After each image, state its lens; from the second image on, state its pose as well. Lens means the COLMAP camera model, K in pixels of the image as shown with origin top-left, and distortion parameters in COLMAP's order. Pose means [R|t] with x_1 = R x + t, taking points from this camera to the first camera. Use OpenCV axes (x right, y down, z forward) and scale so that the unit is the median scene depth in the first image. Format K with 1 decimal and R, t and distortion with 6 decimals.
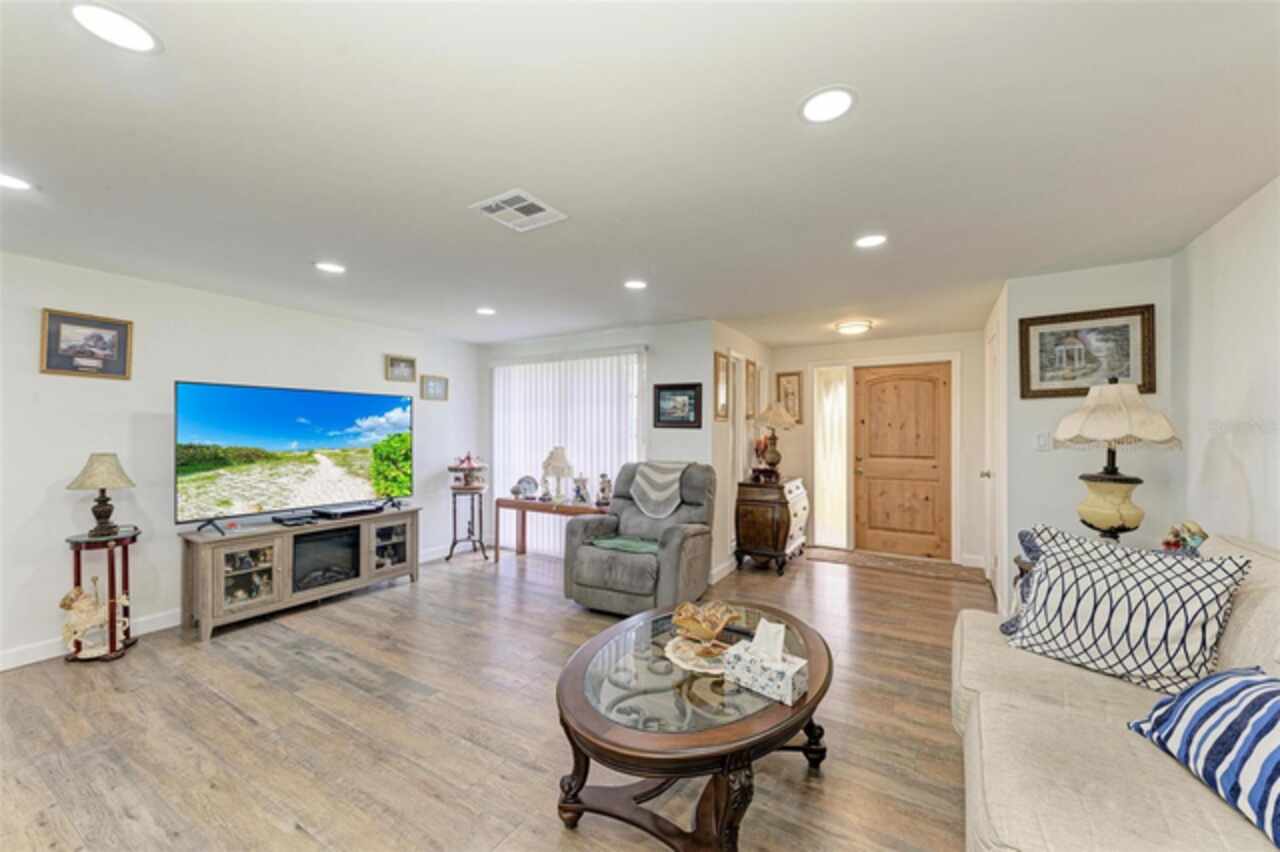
lens RADIAL K [[489.8, 0, 630.0], [0, 489.8, 427.8], [0, 0, 1]] dist [-0.000386, -0.000373]
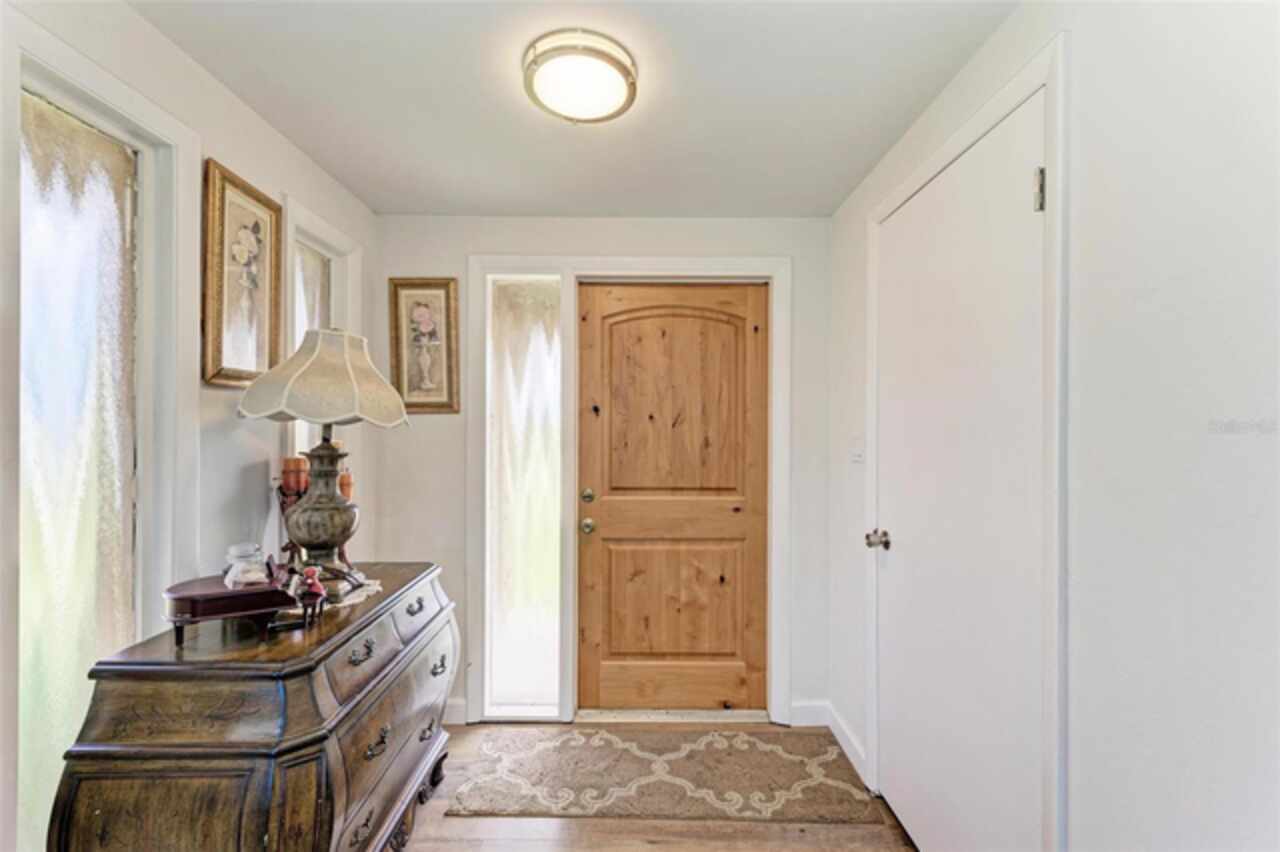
lens RADIAL K [[540.4, 0, 637.4], [0, 540.4, 428.1], [0, 0, 1]] dist [0.001948, 0.000105]
pose [[0.856581, 0.006688, 0.515969, 0.271663], [-0.004742, 0.999976, -0.005091, 0.005781], [-0.515990, 0.001914, 0.856592, 0.596331]]
